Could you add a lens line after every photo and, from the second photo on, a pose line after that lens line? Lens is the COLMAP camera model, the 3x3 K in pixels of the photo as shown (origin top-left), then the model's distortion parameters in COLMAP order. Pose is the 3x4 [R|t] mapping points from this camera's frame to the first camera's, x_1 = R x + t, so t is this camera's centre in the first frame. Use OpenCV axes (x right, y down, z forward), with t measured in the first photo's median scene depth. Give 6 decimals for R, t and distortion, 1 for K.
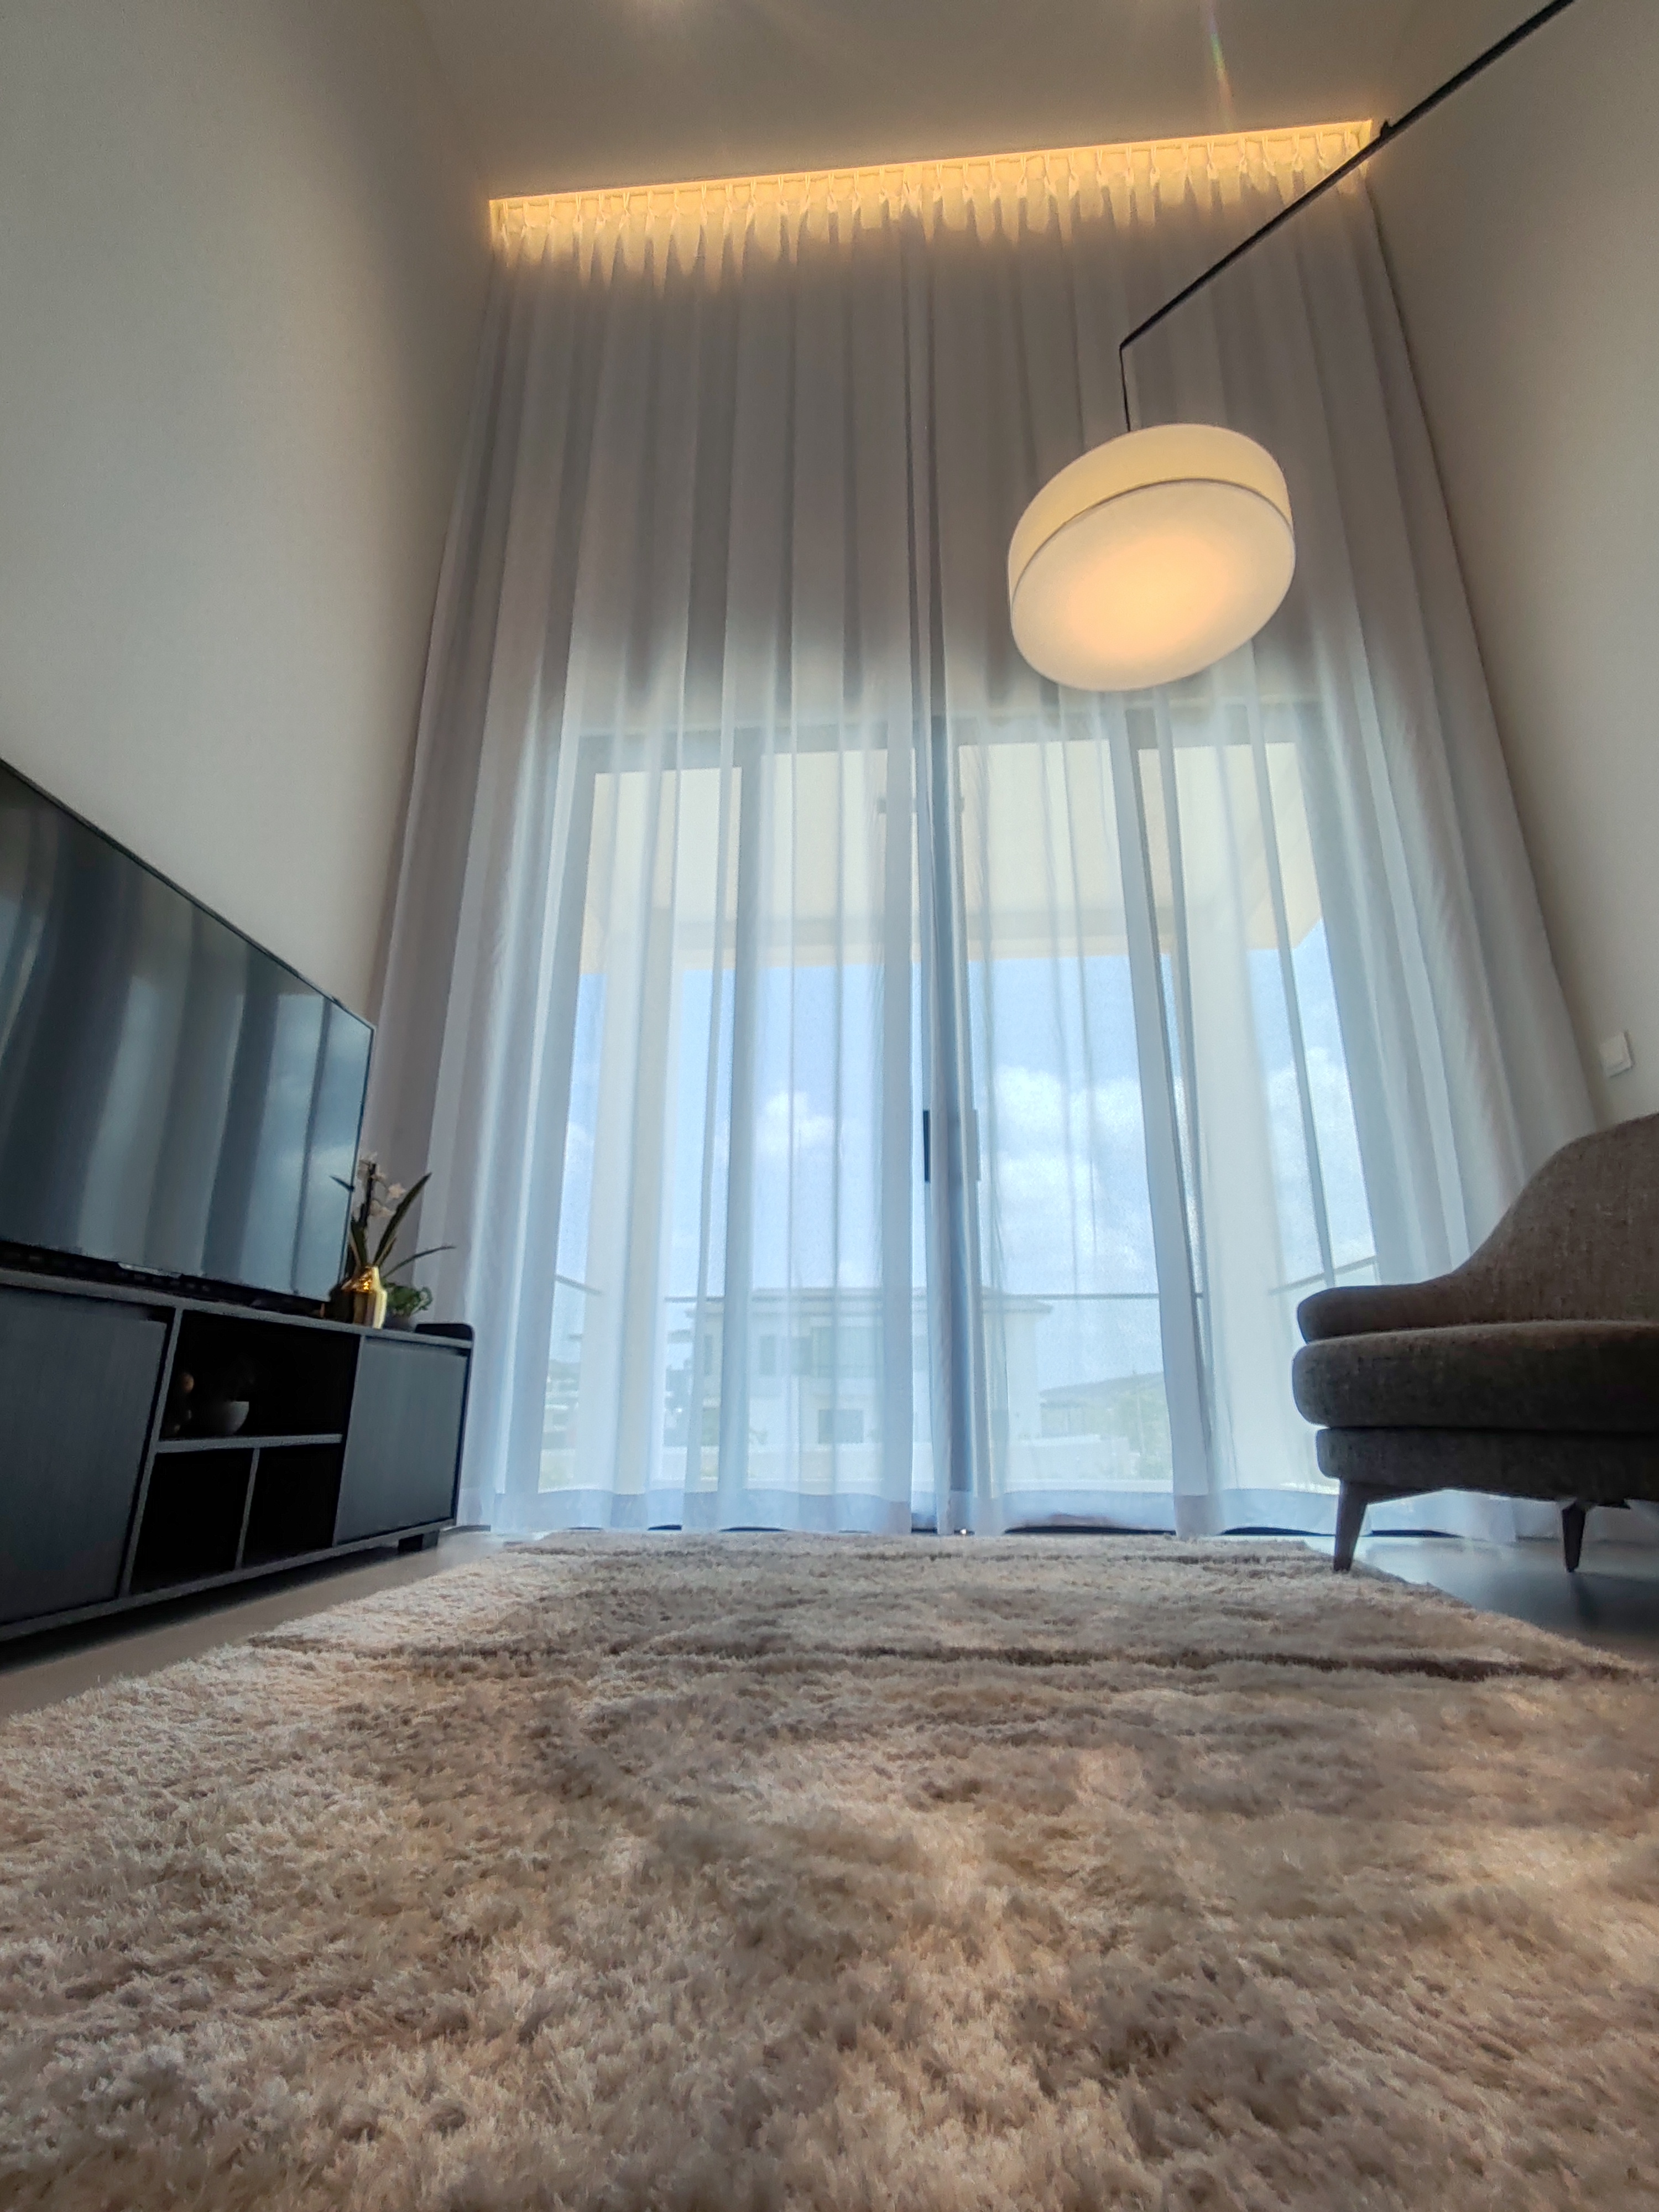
lens RADIAL K [[999.3, 0, 829.5], [0, 999.3, 1106.0], [0, 0, 1]] dist [-0.000222, 0.000462]
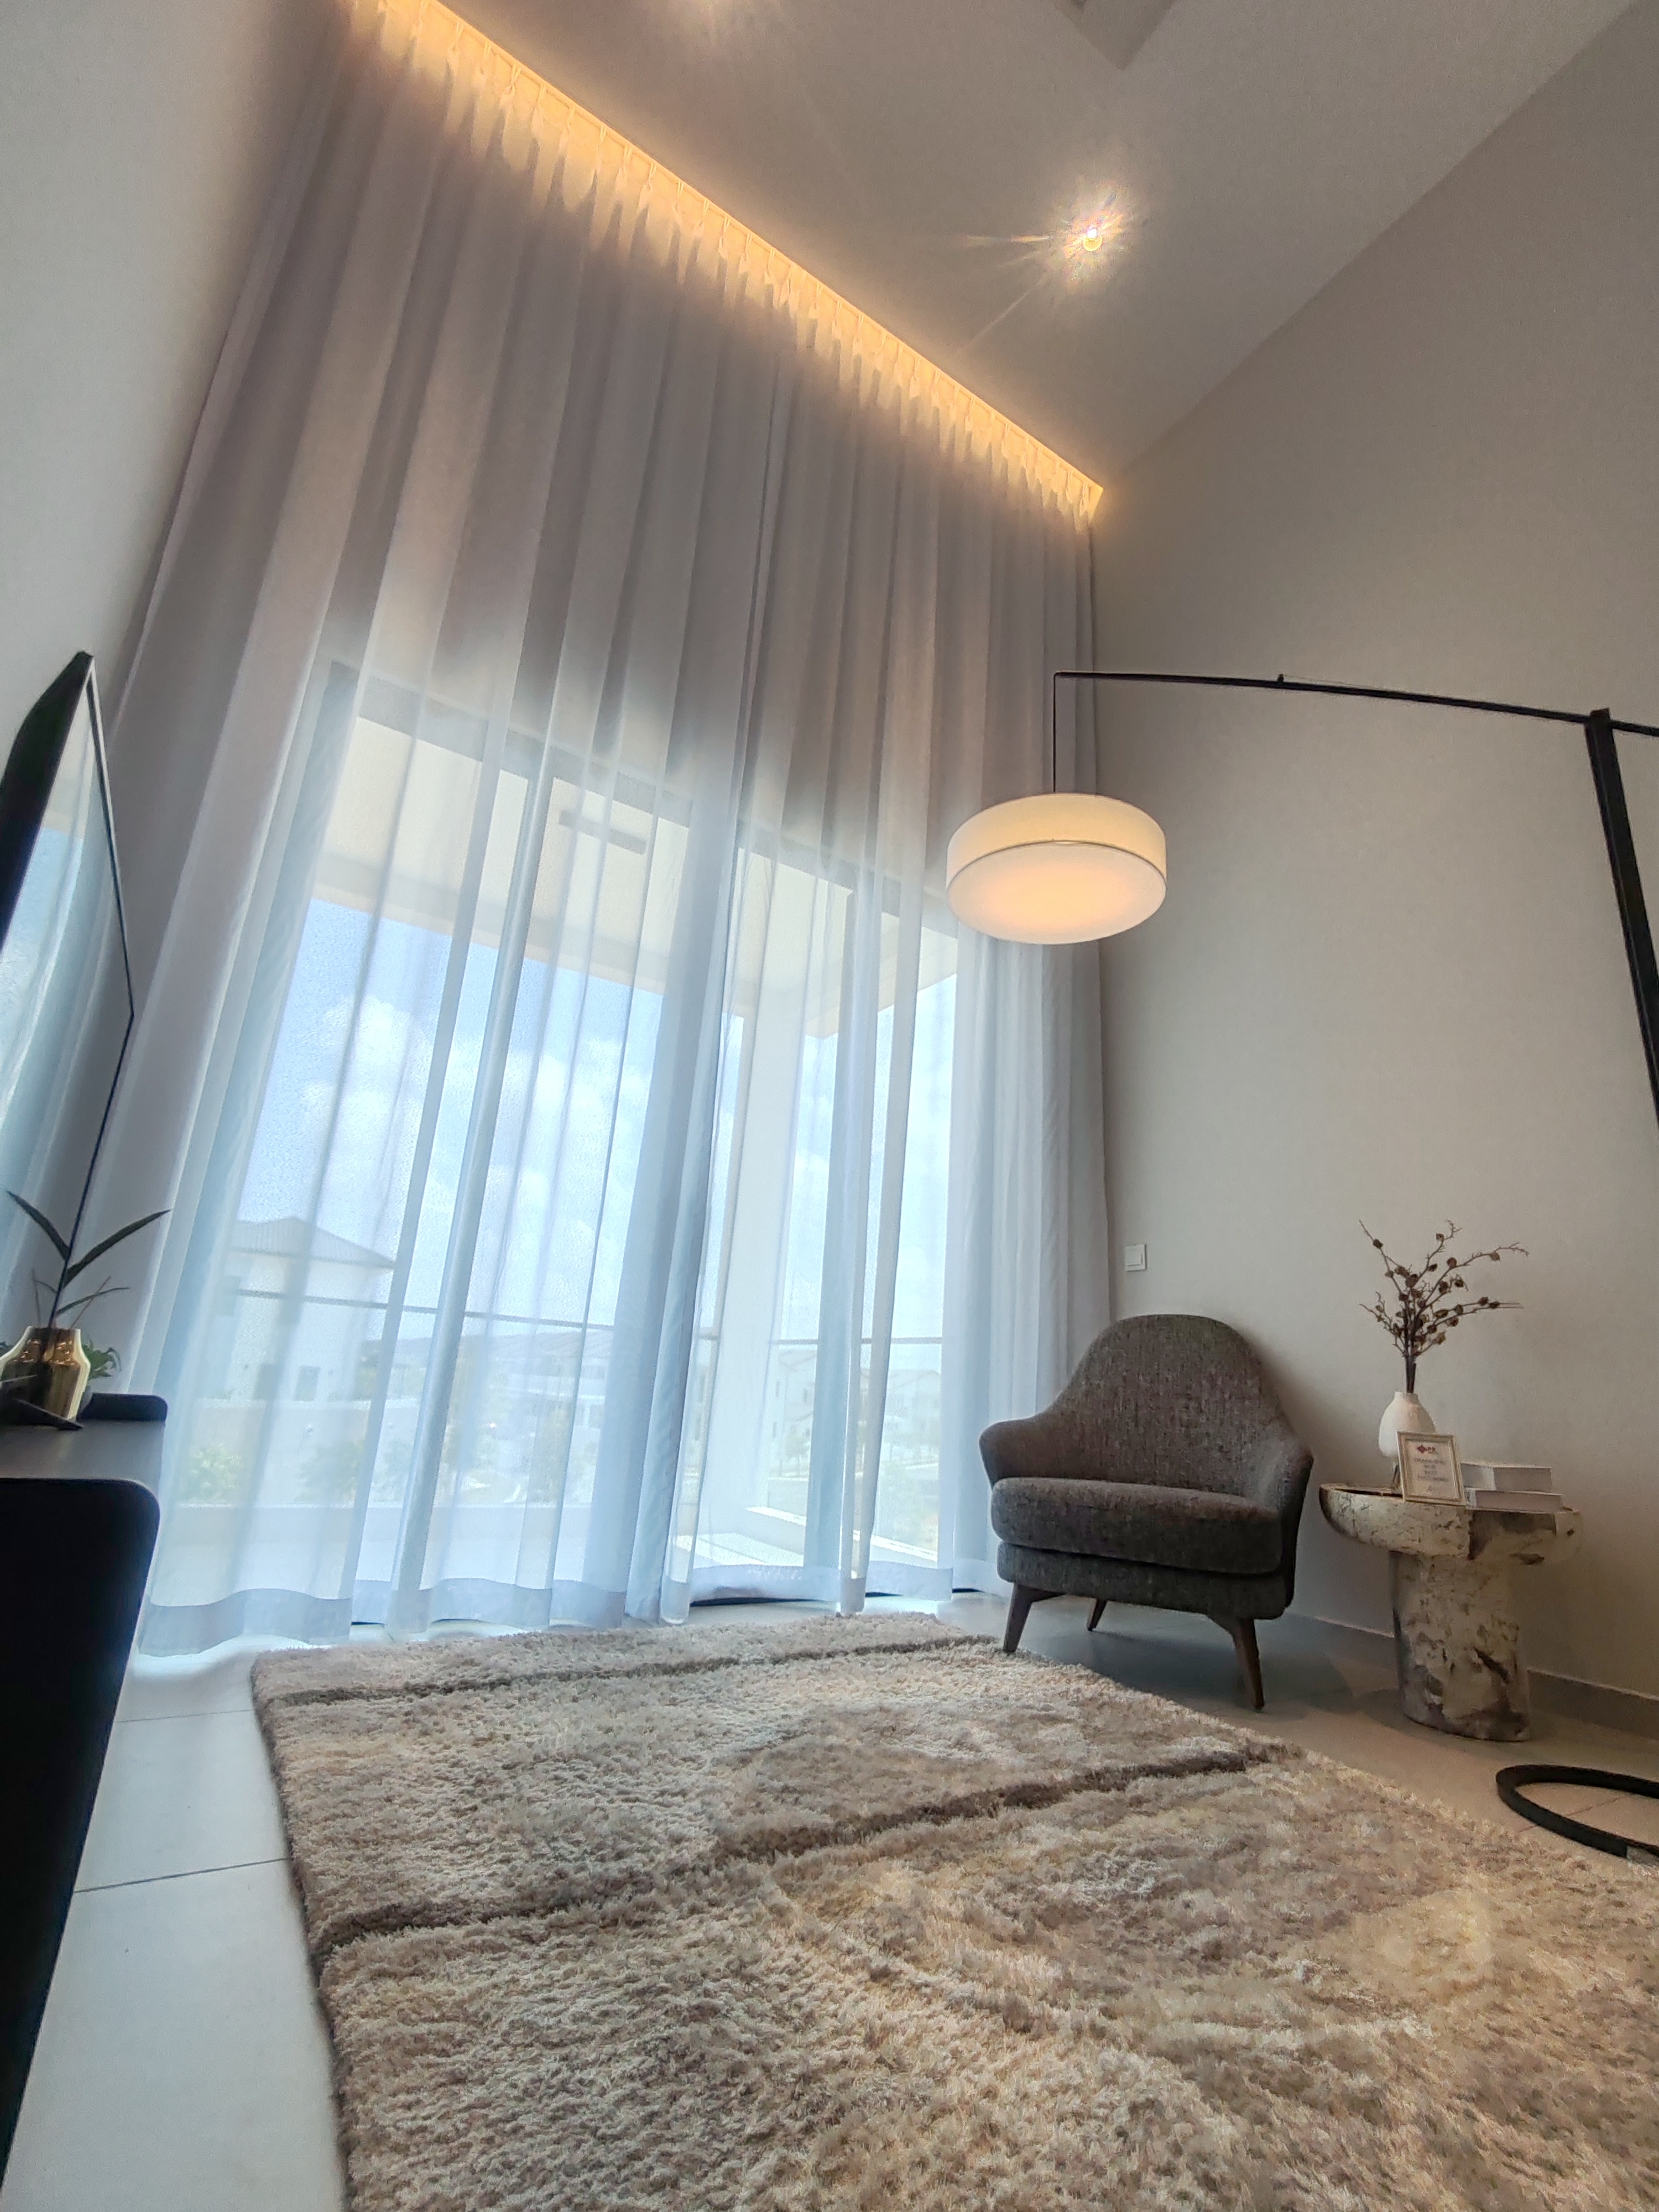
lens RADIAL K [[999.3, 0, 829.5], [0, 999.3, 1106.0], [0, 0, 1]] dist [-0.000222, 0.000462]
pose [[0.794567, 0.214281, 0.568108, -0.489546], [-0.234701, 0.971320, -0.038108, -0.118401], [-0.559980, -0.103056, 0.822071, 0.075579]]
